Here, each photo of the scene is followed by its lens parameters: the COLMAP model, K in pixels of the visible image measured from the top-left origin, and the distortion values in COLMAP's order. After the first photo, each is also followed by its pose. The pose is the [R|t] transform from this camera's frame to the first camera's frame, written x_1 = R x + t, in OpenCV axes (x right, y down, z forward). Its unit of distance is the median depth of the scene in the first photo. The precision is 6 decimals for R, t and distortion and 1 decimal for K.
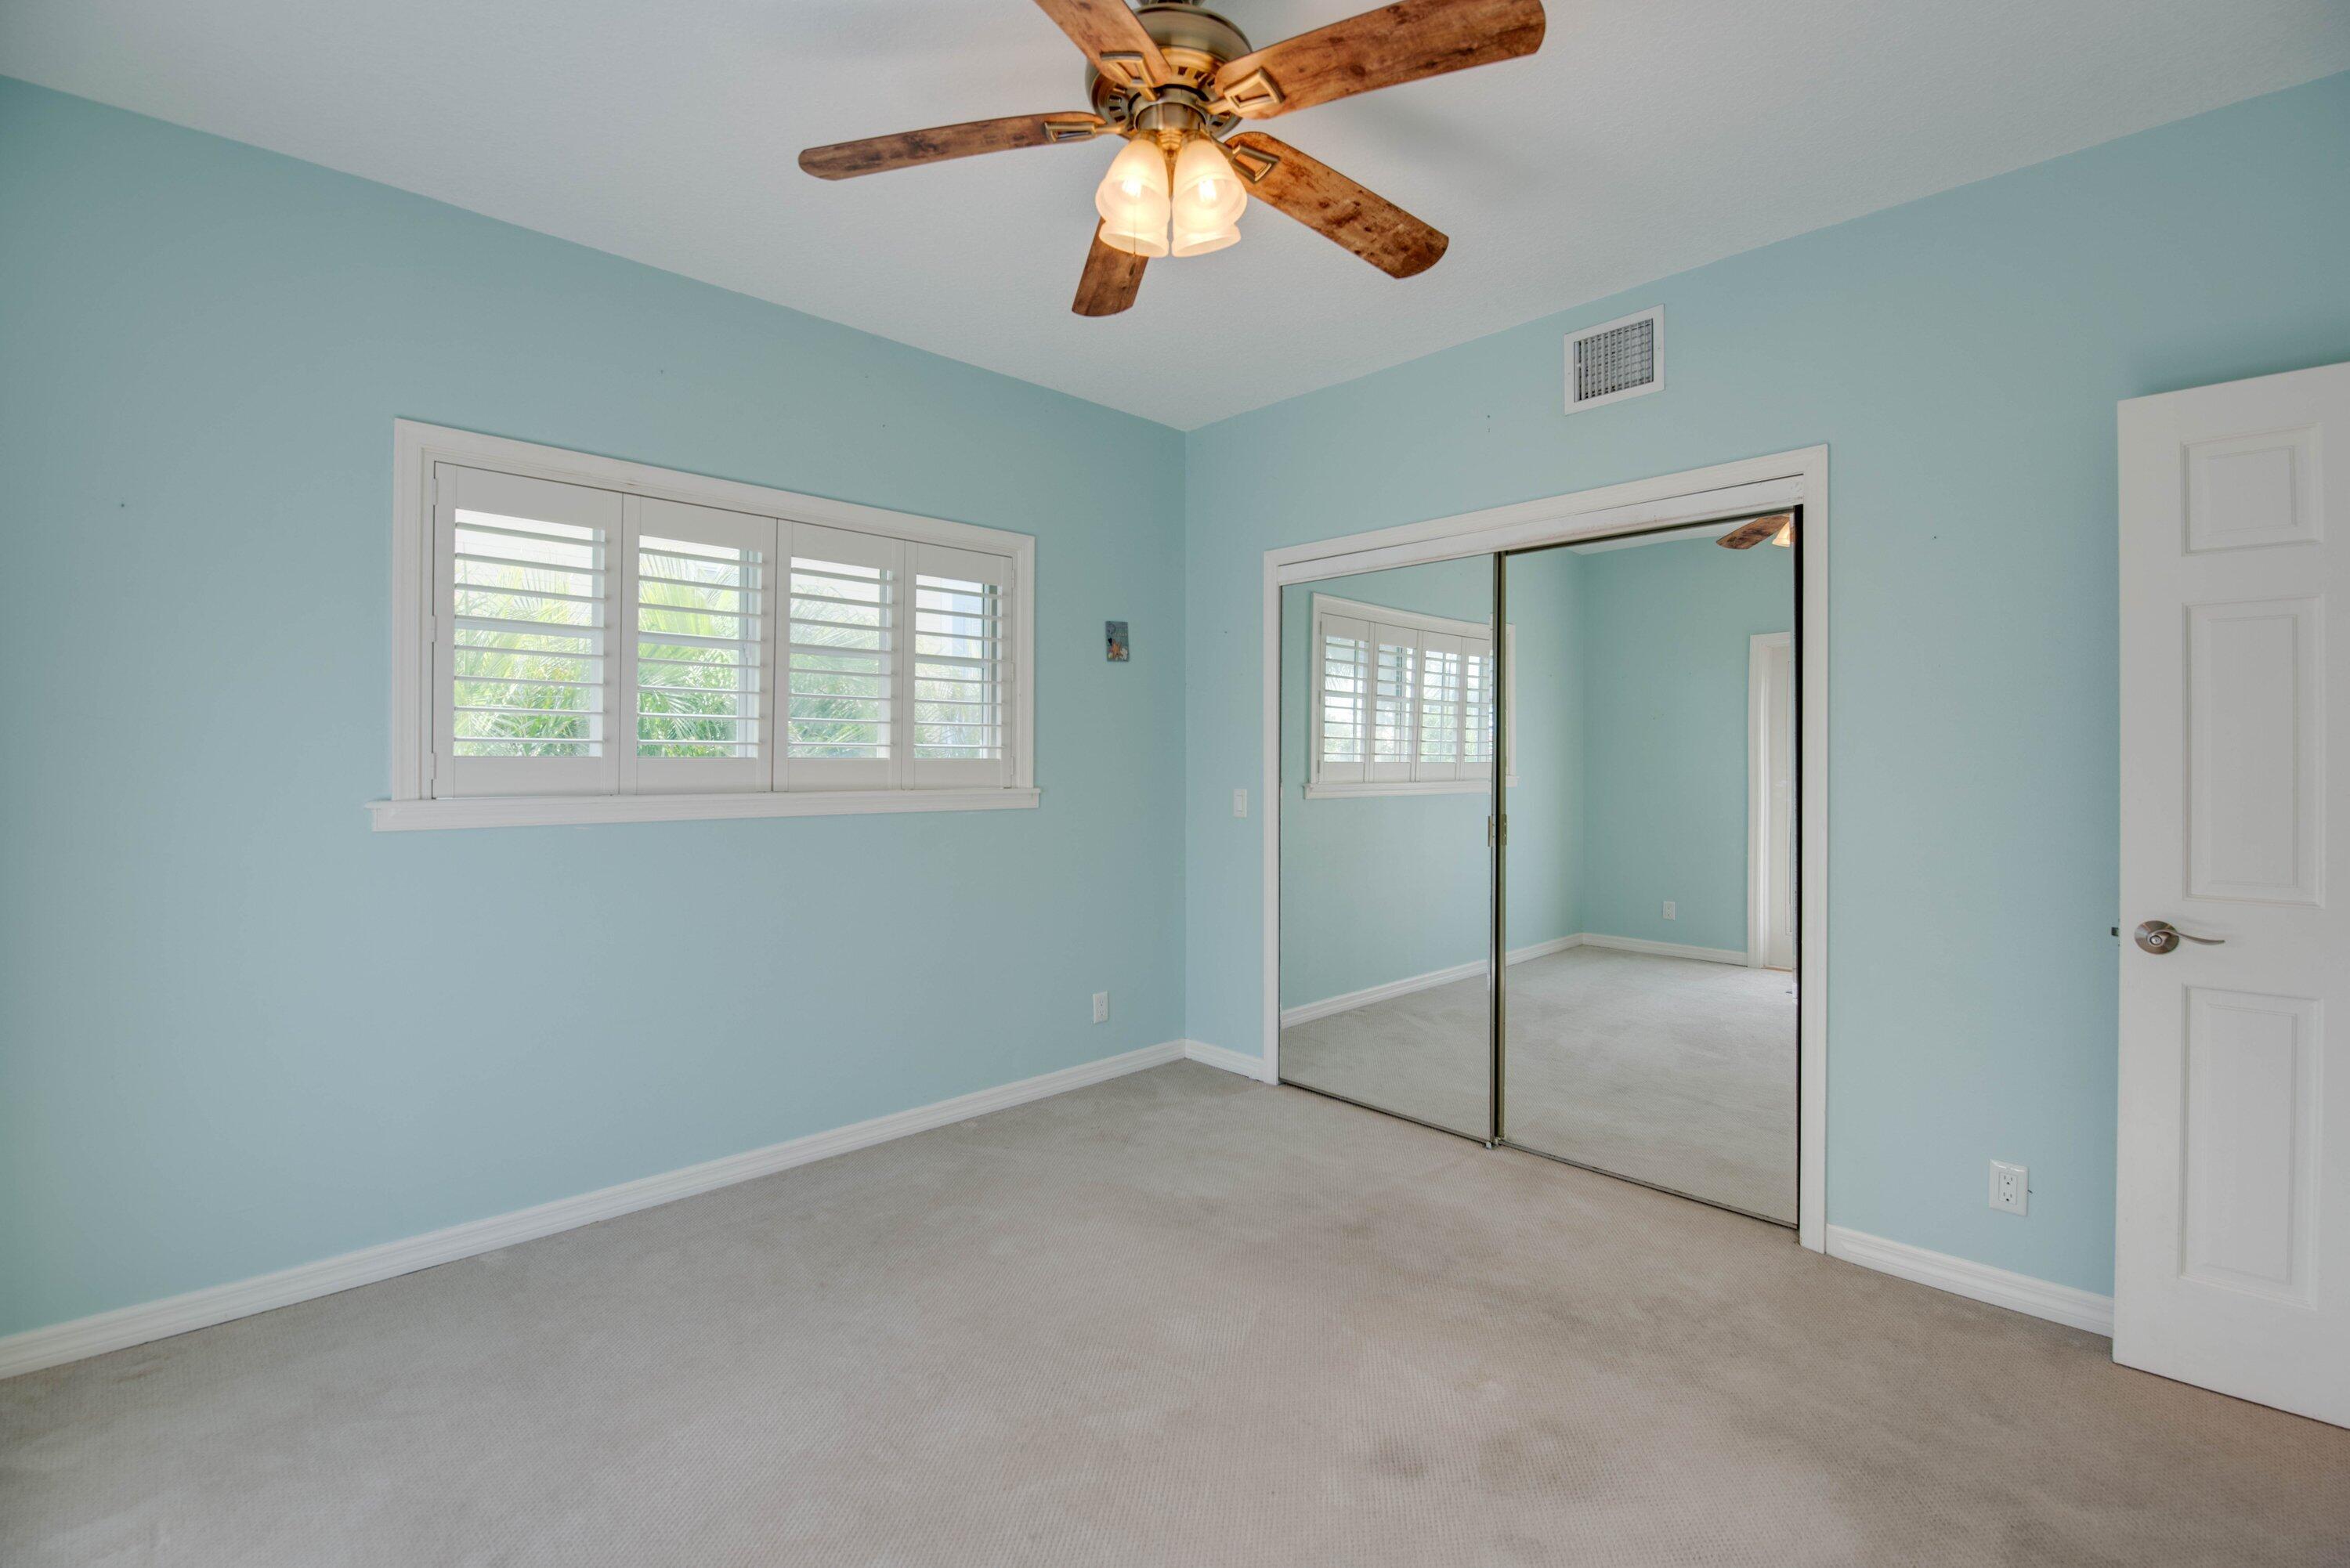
lens RADIAL K [[1038.8, 0, 1181.4], [0, 1038.8, 774.1], [0, 0, 1]] dist [-0.016142, -0.000213]
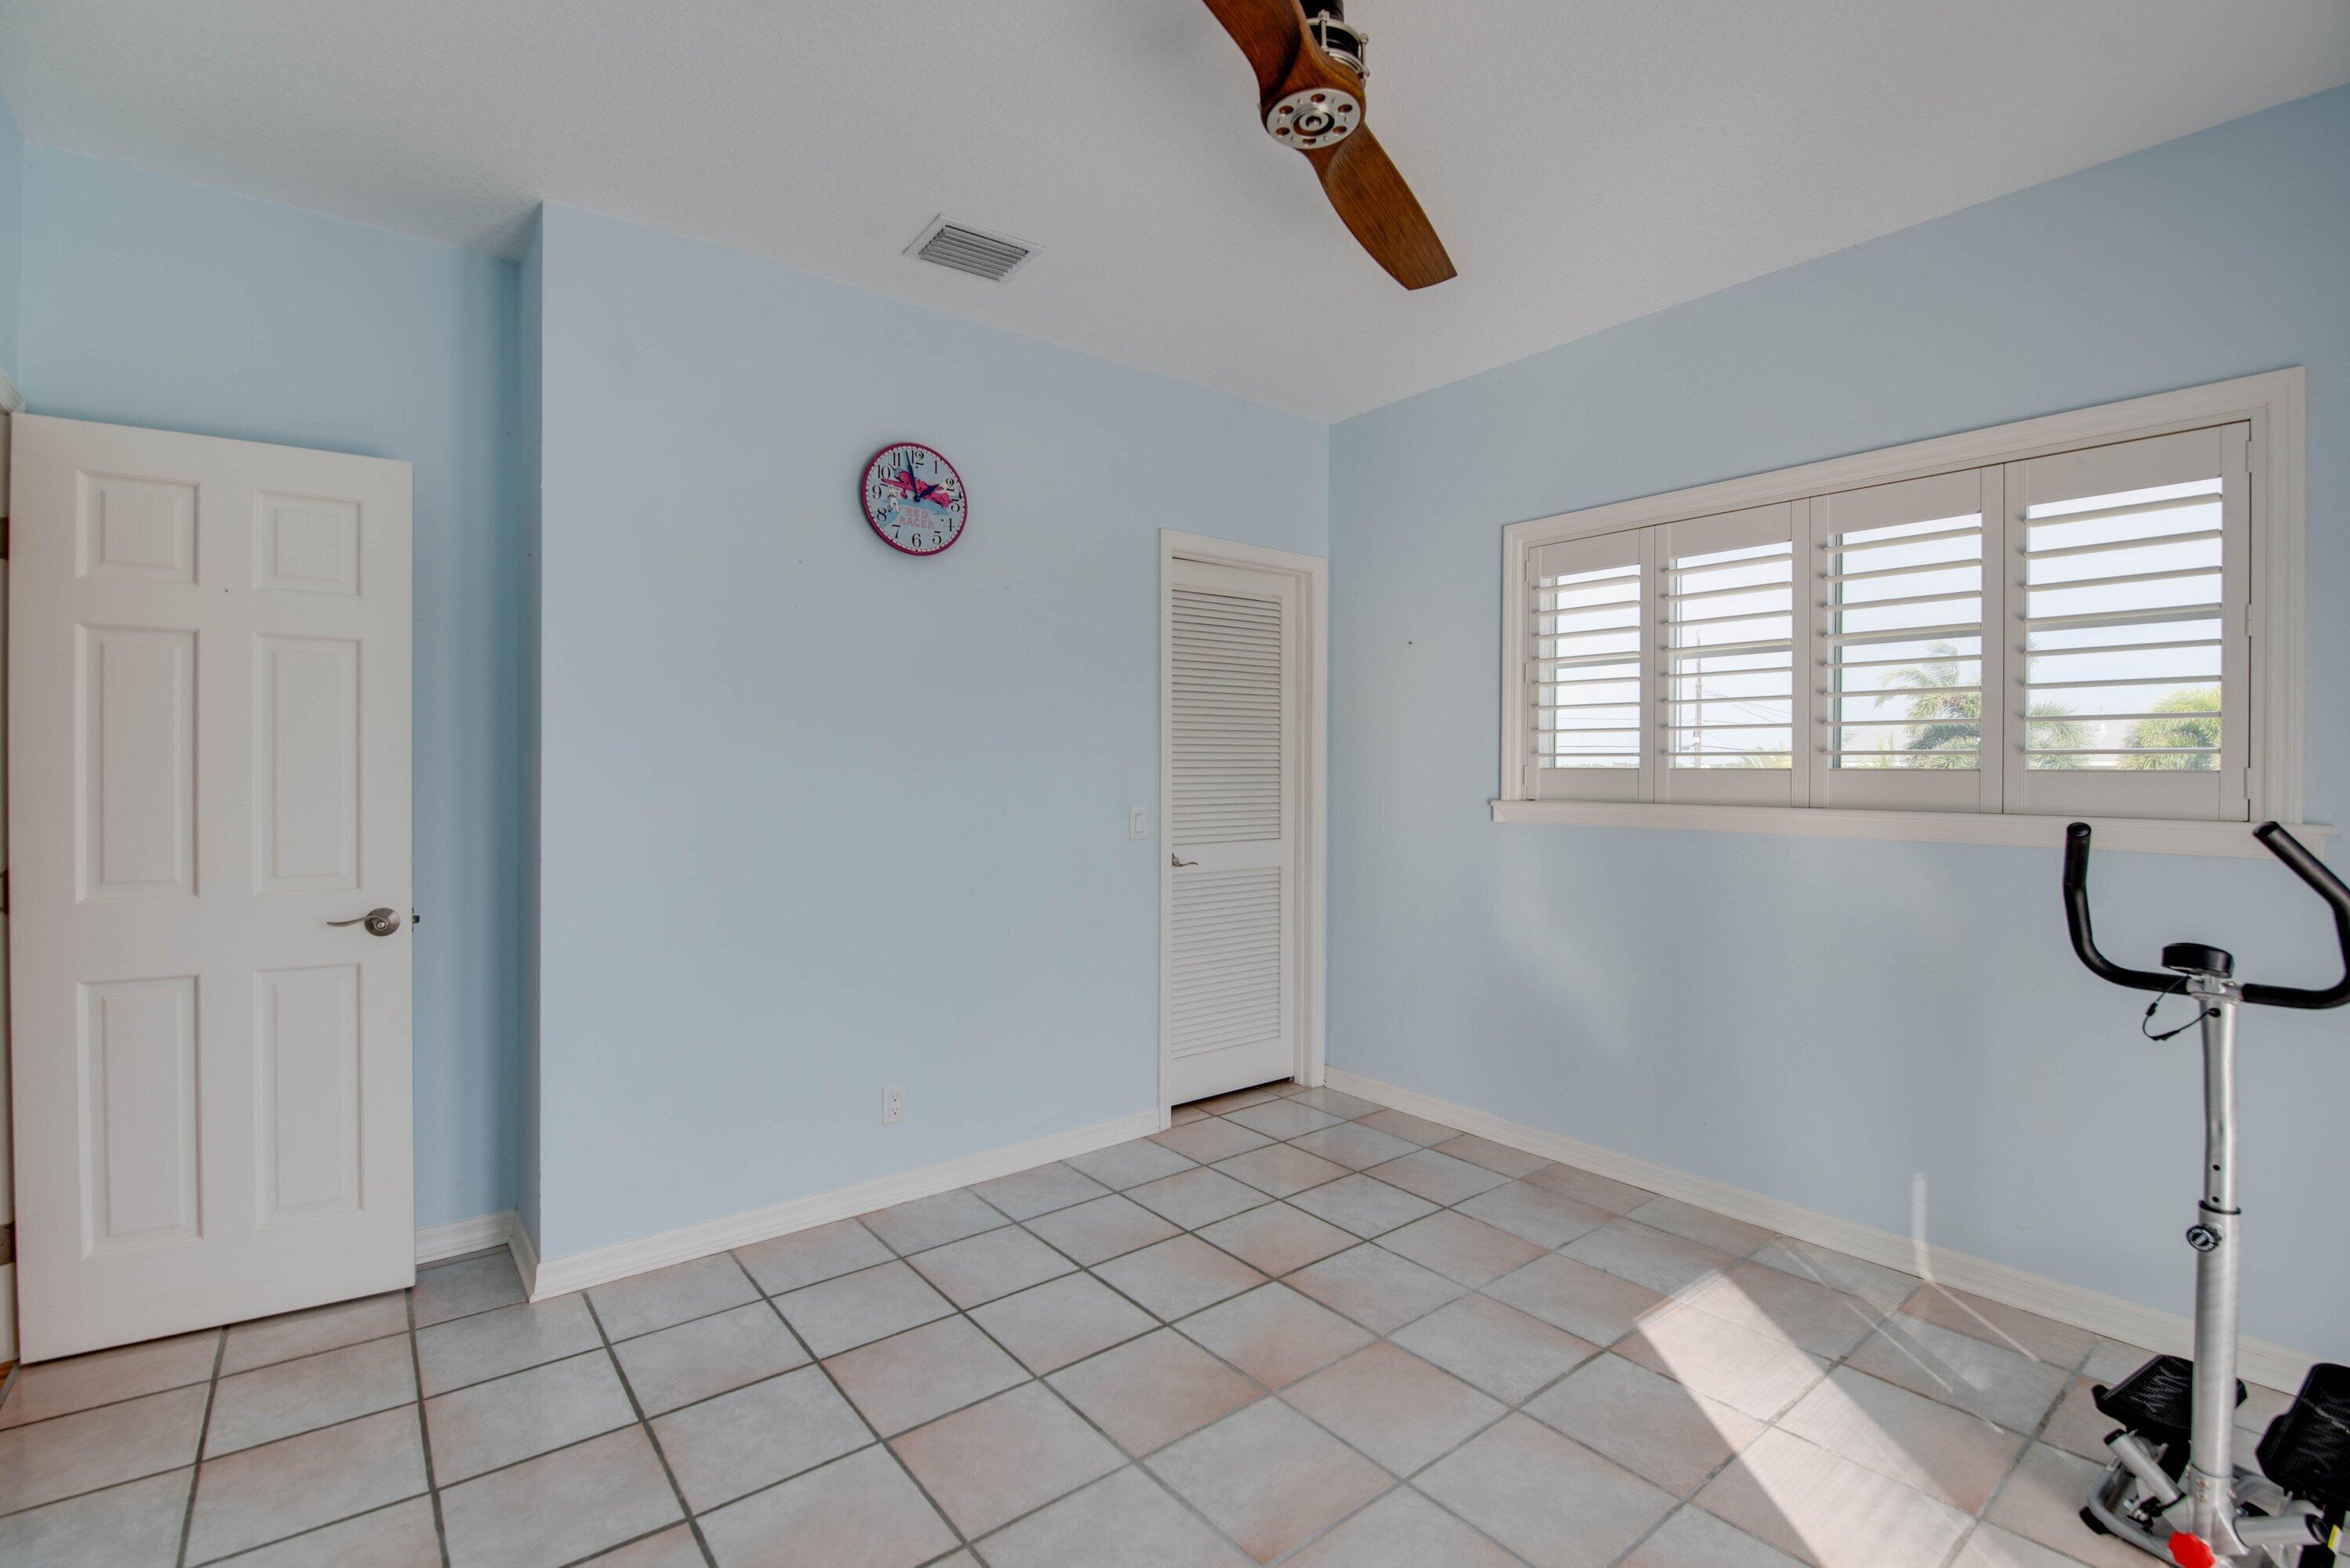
lens RADIAL K [[1061.8, 0, 1168.9], [0, 1061.8, 780.2], [0, 0, 1]] dist [-0.000651, -0.006426]
pose [[-0.110015, 0.006228, -0.993910, 0.557946], [-0.018441, 0.999795, 0.008306, -0.003161], [0.993759, 0.019243, -0.109877, 0.551712]]
